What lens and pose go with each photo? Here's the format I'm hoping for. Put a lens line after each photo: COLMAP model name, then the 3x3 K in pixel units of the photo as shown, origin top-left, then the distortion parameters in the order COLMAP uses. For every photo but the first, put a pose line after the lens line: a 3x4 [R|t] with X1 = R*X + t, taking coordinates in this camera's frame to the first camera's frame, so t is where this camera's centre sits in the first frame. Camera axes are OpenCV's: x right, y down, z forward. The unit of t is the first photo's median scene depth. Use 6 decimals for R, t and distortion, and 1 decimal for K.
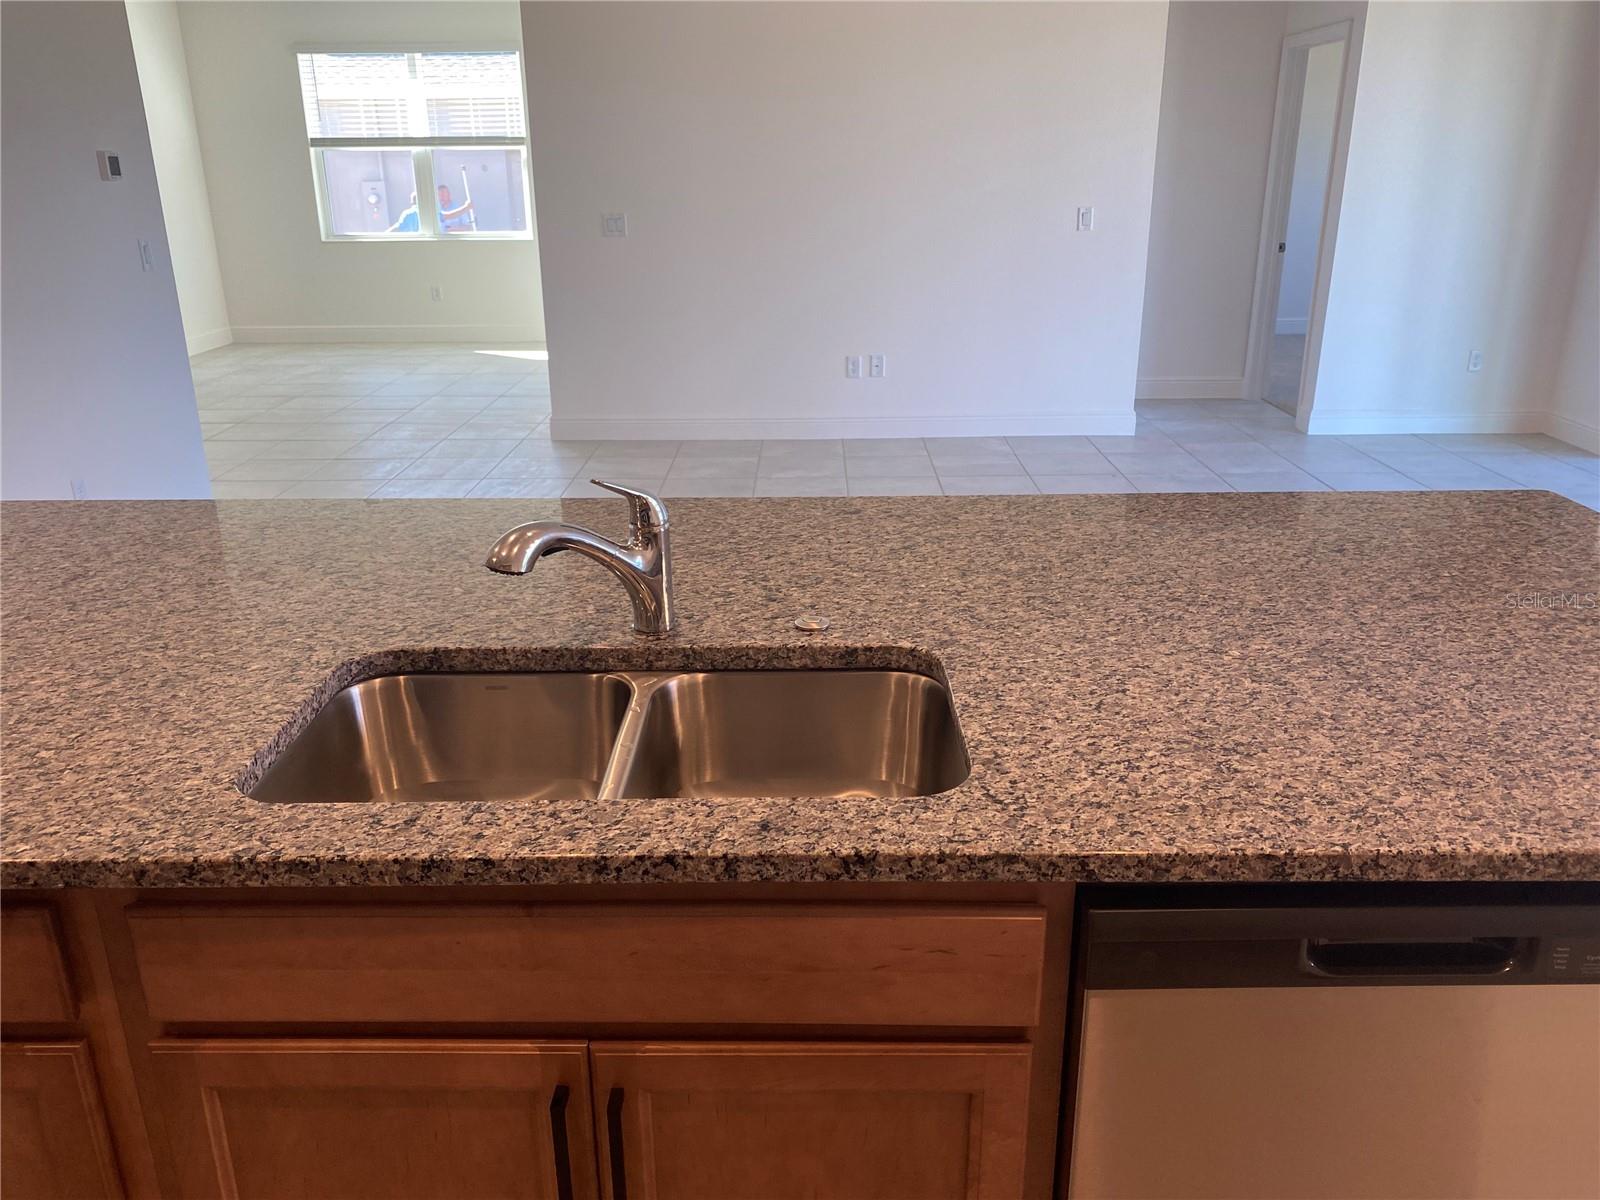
lens RADIAL K [[1214.0, 0, 800.0], [0, 1214.0, 600.0], [0, 0, 1]] dist [0.009204, 0.005945]
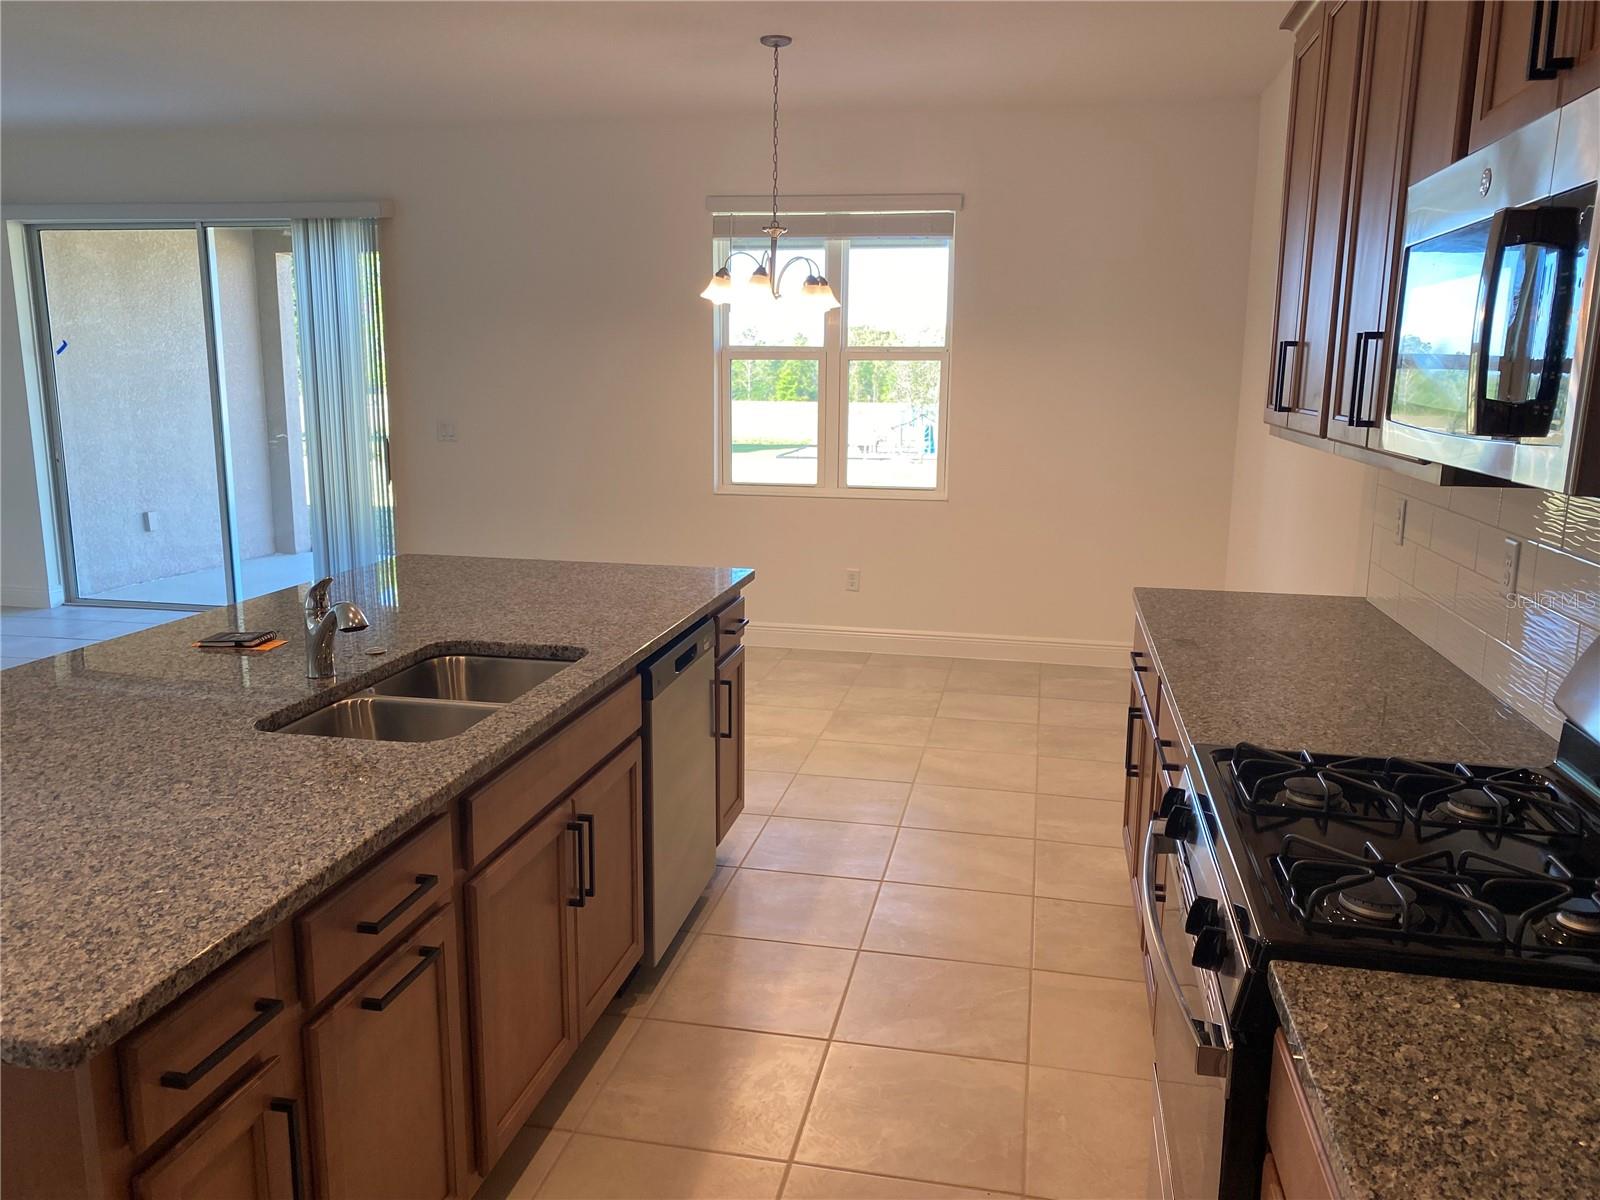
lens RADIAL K [[1214.0, 0, 800.0], [0, 1214.0, 600.0], [0, 0, 1]] dist [0.009204, 0.005945]
pose [[0.193808, -0.176400, 0.965050, -0.619881], [0.334671, 0.936580, 0.103985, -0.010312], [-0.922190, 0.302821, 0.240553, 0.019943]]
